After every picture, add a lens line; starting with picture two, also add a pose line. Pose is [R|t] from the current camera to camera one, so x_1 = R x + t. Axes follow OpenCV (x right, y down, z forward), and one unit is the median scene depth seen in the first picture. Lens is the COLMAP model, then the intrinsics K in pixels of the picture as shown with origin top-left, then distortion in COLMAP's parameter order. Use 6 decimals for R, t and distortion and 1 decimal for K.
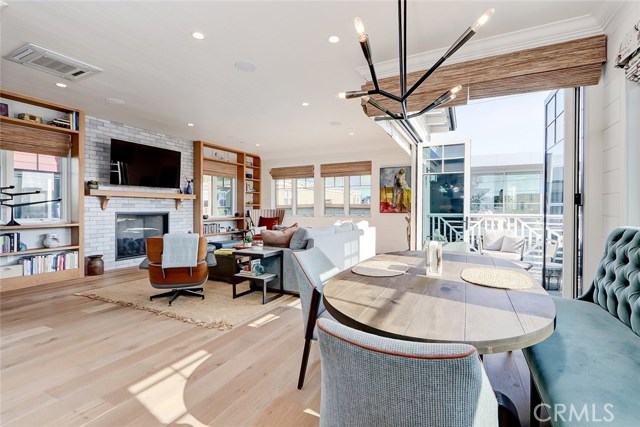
lens RADIAL K [[293.3, 0, 325.5], [0, 293.3, 210.1], [0, 0, 1]] dist [0.013572, -0.005587]
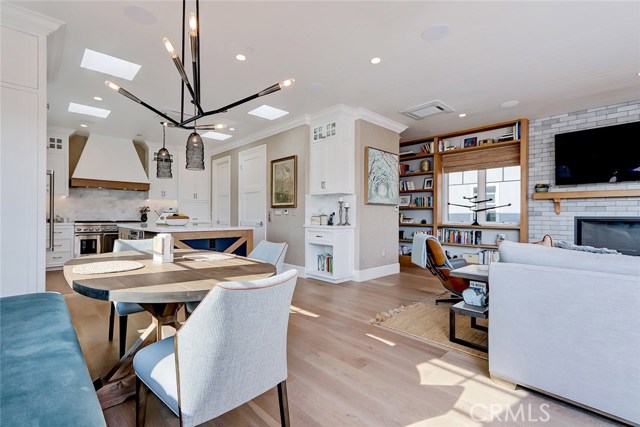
lens RADIAL K [[293.3, 0, 307.3], [0, 293.3, 214.9], [0, 0, 1]] dist [0.013572, -0.005587]
pose [[-0.362110, -0.004265, -0.932126, 0.311679], [-0.006039, 0.999979, -0.002230, 0.007658], [0.932116, 0.004821, -0.362128, 0.490605]]
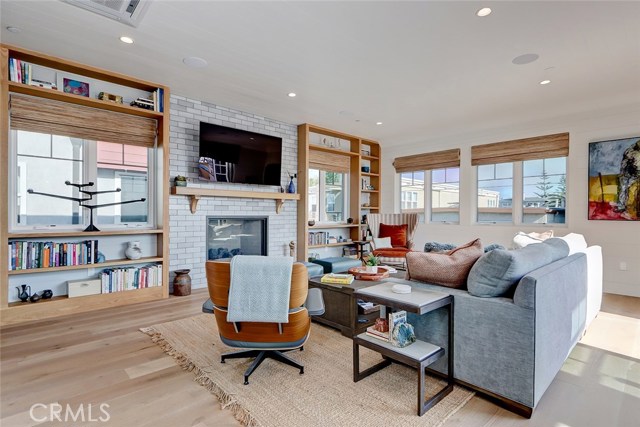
lens RADIAL K [[320.5, 0, 325.2], [0, 320.5, 215.9], [0, 0, 1]] dist [0.007054, -0.003393]
pose [[0.938121, 0.005585, -0.346263, -0.093160], [-0.005300, 0.999984, 0.001771, 0.003452], [0.346267, 0.000174, 0.938136, 0.249577]]
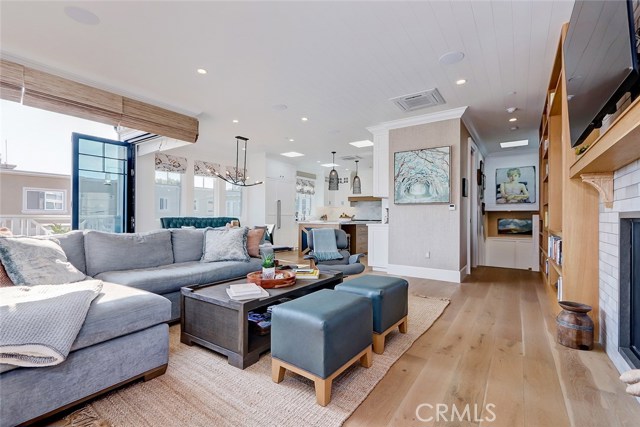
lens RADIAL K [[293.3, 0, 322.8], [0, 293.3, 217.0], [0, 0, 1]] dist [0.013572, -0.005587]
pose [[-0.988424, -0.006129, 0.151596, -0.344659], [-0.006057, 0.999981, 0.000940, 0.012186], [-0.151599, 0.000010, -0.988442, 1.179593]]
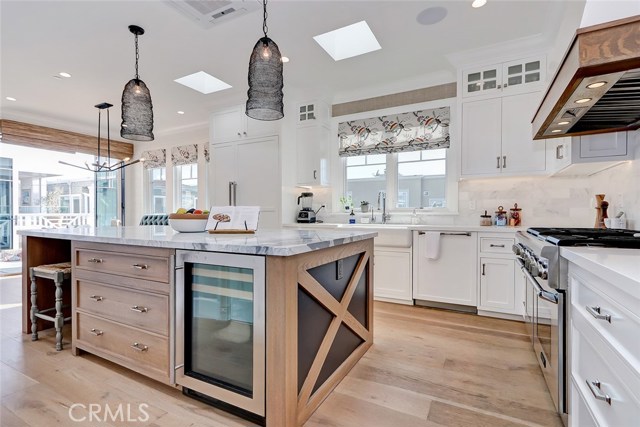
lens RADIAL K [[293.3, 0, 315.9], [0, 293.3, 216.0], [0, 0, 1]] dist [0.013572, -0.005587]
pose [[0.015898, -0.012191, 0.999799, -0.626413], [0.004065, 0.999918, 0.012128, 0.011332], [-0.999865, 0.003872, 0.015947, -0.245848]]
